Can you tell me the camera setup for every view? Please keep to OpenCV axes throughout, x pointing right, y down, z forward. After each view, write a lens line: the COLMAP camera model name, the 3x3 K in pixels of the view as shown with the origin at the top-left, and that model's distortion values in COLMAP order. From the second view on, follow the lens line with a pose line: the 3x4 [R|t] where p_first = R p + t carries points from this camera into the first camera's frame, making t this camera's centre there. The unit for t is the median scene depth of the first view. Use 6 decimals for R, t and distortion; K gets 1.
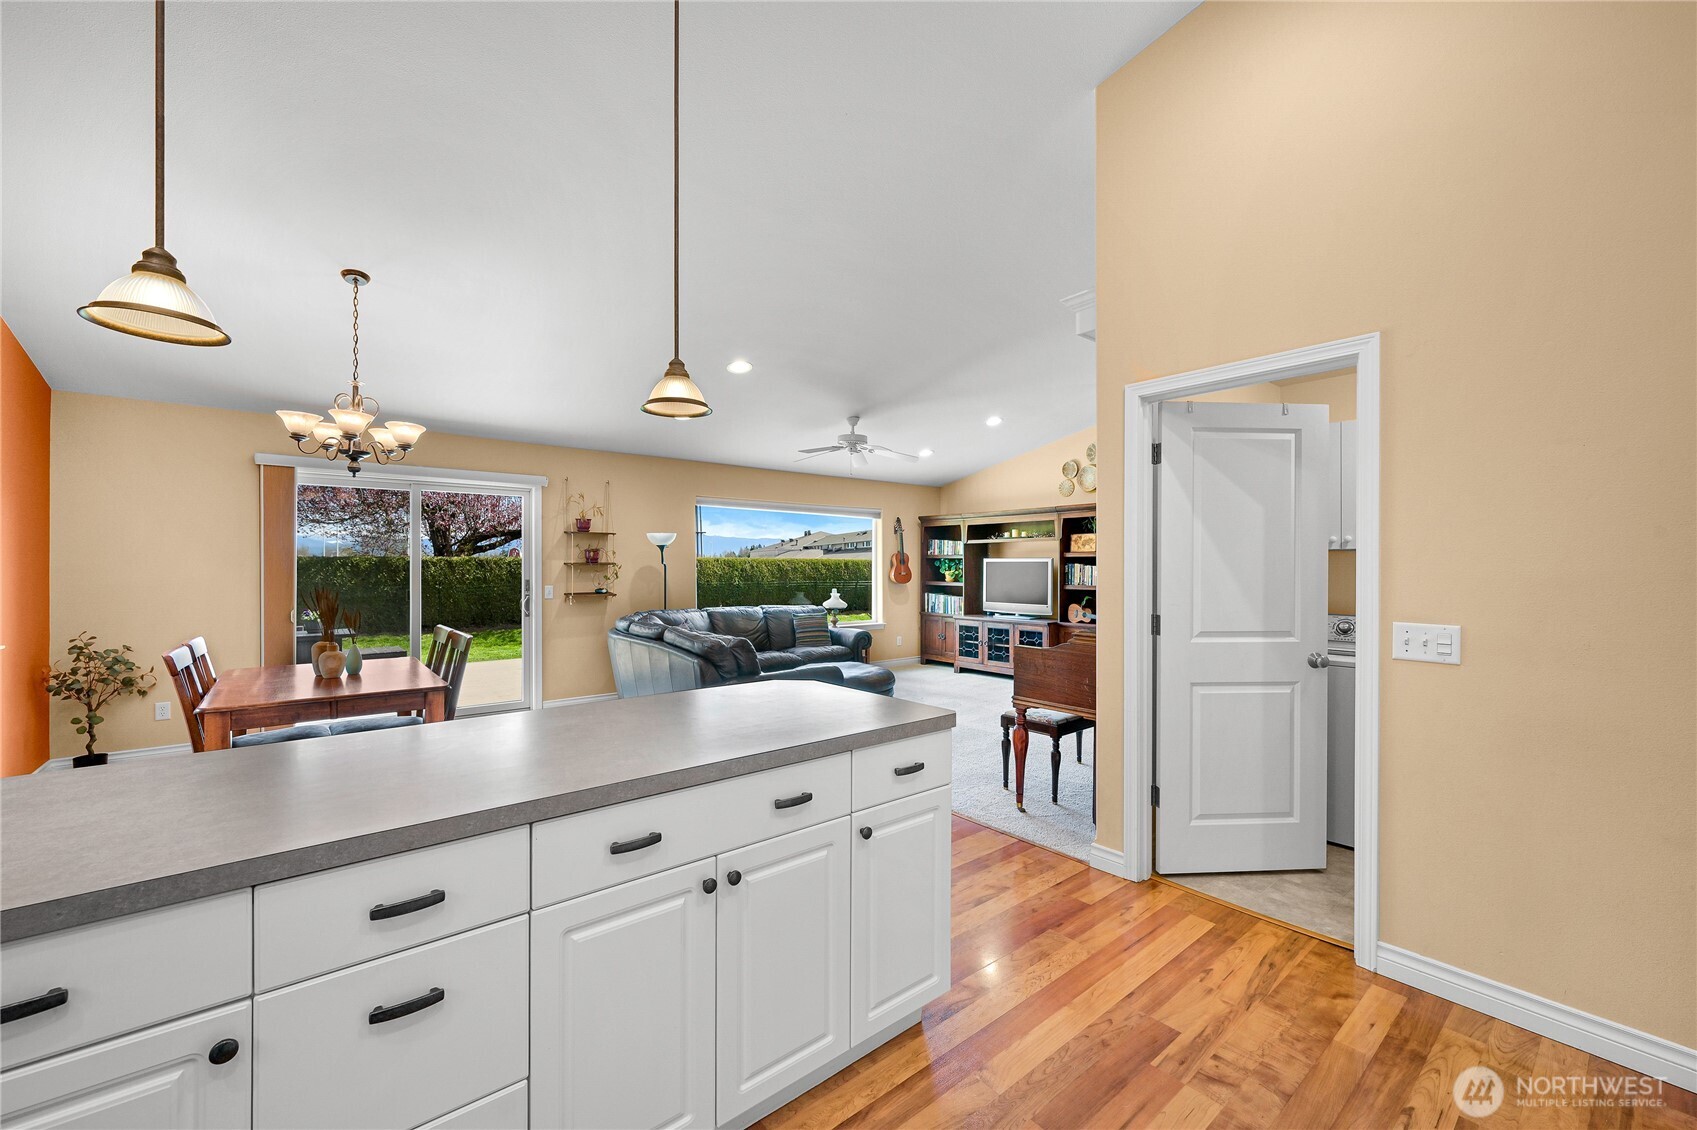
lens RADIAL K [[674.6, 0, 855.2], [0, 674.6, 565.1], [0, 0, 1]] dist [-0.006210, 0.001273]
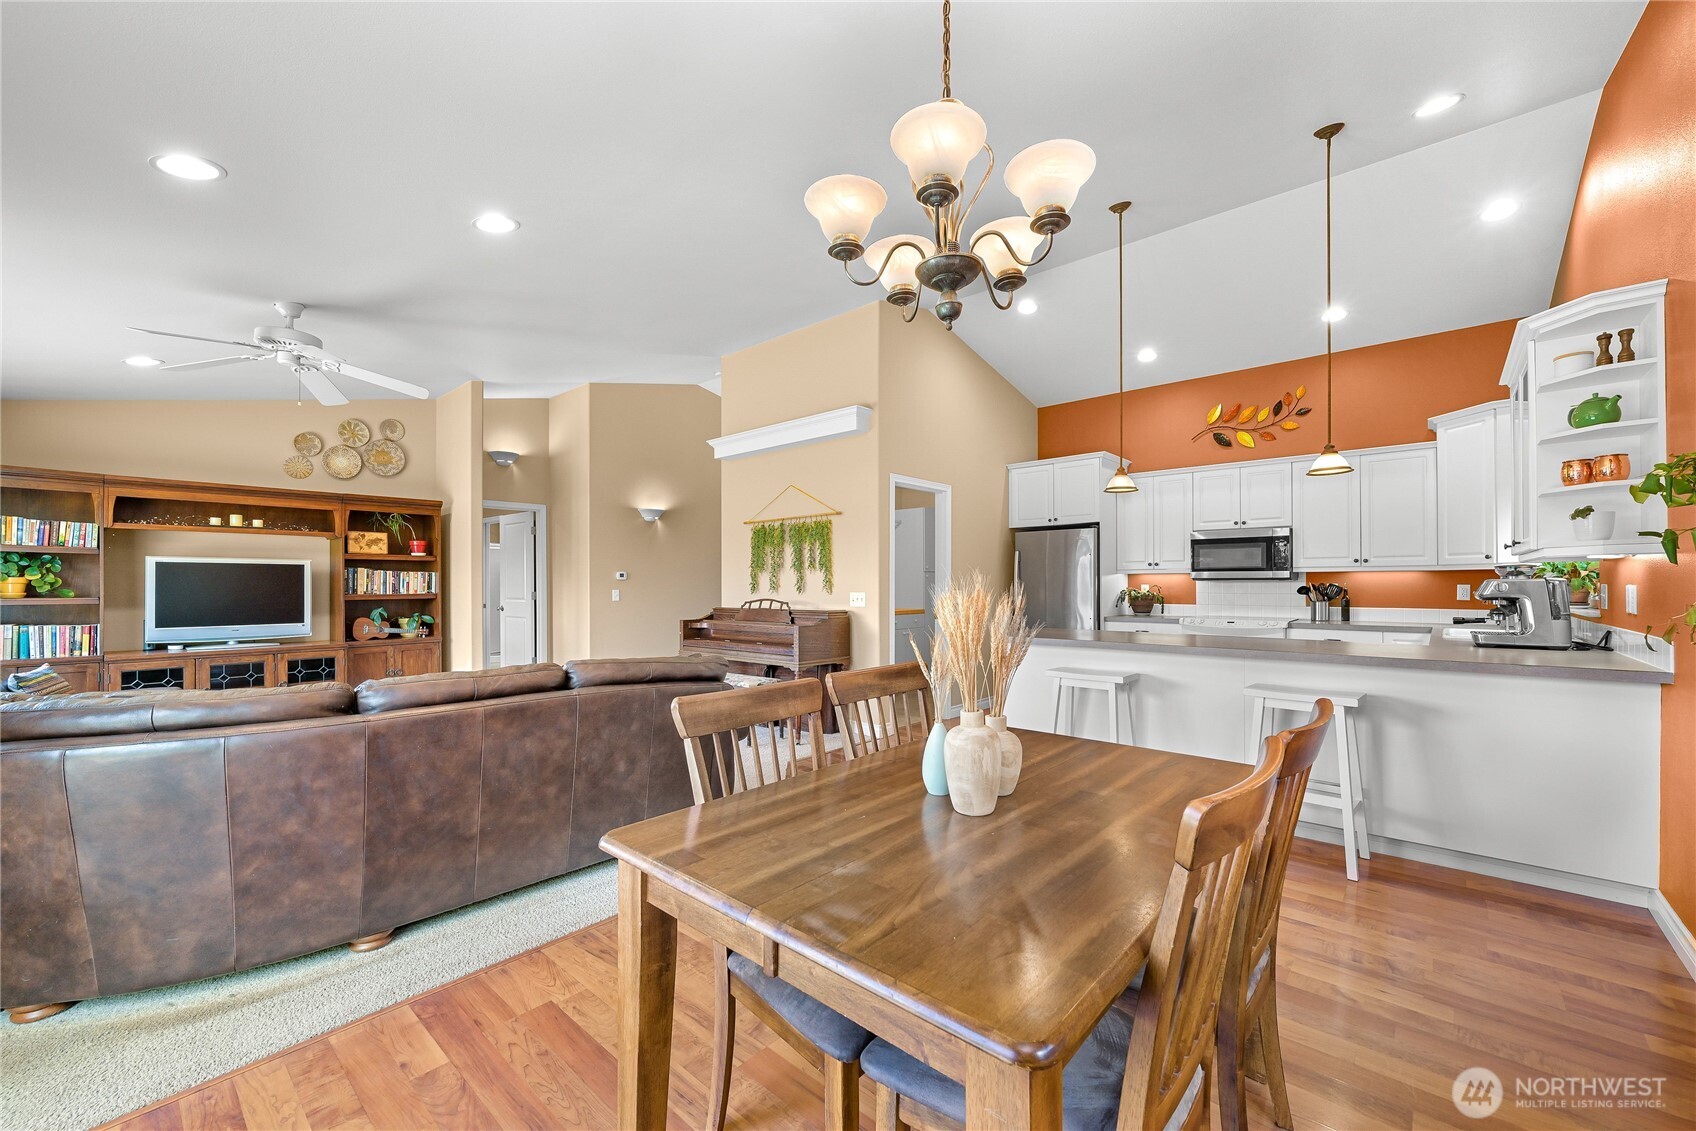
lens RADIAL K [[674.2, 0, 852.6], [0, 674.2, 579.3], [0, 0, 1]] dist [-0.006210, 0.001273]
pose [[-0.162547, 0.006158, 0.986682, -0.644030], [-0.000458, 0.999980, -0.006317, 0.018790], [-0.986701, -0.001479, -0.162541, 0.630034]]
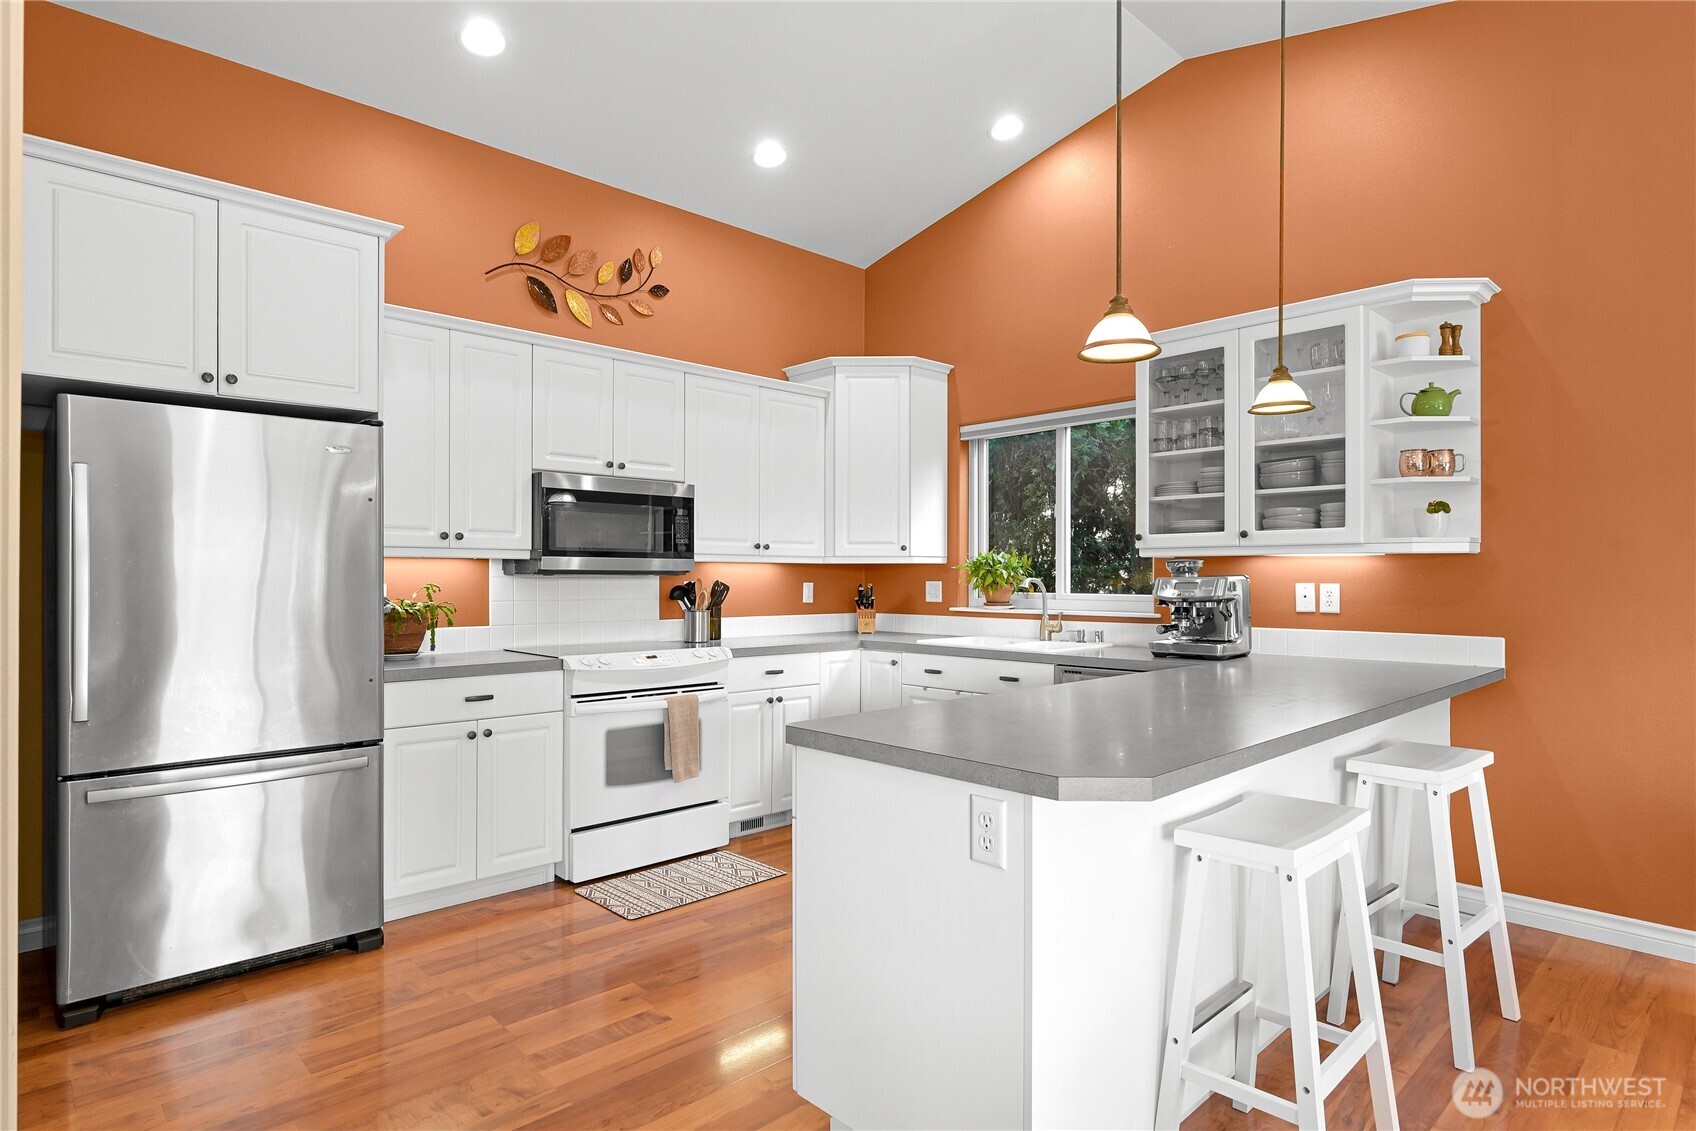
lens RADIAL K [[899.3, 0, 859.9], [0, 899.3, 578.6], [0, 0, 1]] dist [-0.001047, -0.001188]
pose [[-0.997644, -0.002110, -0.068565, 0.041495], [-0.001997, 0.999997, -0.001707, 0.017374], [0.068568, -0.001566, -0.997645, 0.610296]]
